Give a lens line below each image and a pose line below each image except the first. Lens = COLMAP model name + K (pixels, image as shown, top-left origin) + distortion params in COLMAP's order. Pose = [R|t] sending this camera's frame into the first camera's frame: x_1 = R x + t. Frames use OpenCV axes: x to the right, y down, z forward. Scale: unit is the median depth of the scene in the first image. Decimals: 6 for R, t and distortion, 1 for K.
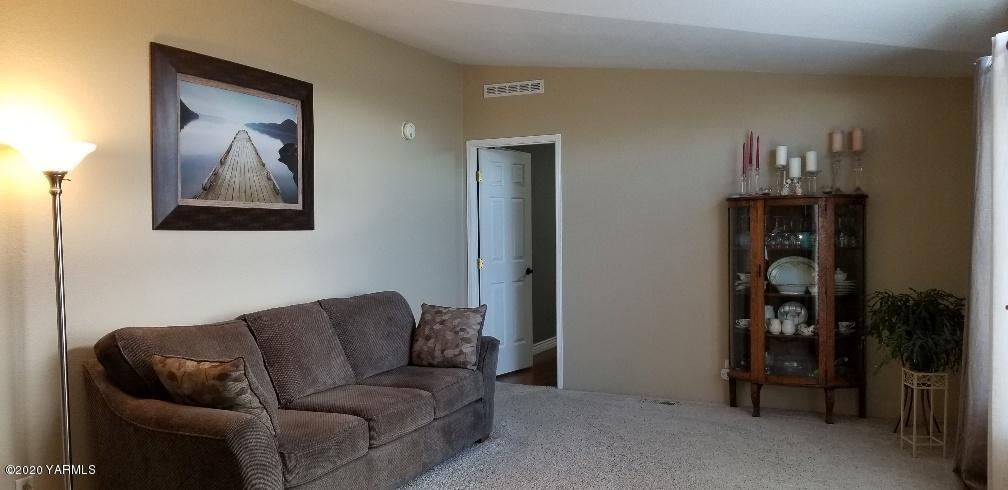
lens RADIAL K [[778.9, 0, 501.6], [0, 778.9, 246.7], [0, 0, 1]] dist [0.067628, -0.018146]
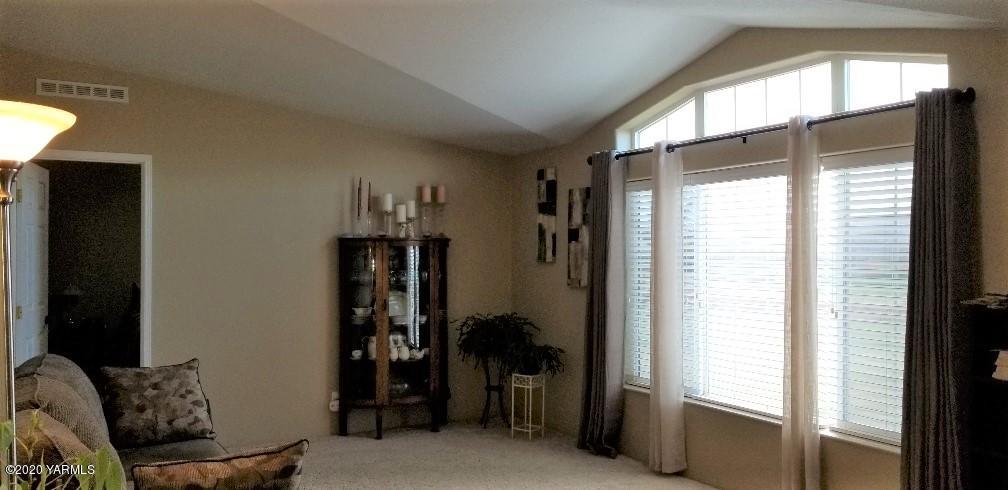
lens RADIAL K [[778.9, 0, 500.2], [0, 778.9, 247.4], [0, 0, 1]] dist [0.067628, -0.018146]
pose [[0.582321, 0.020566, 0.812699, -0.473480], [0.014017, 0.999277, -0.035332, -0.009090], [-0.812838, 0.031966, 0.581612, 0.224980]]
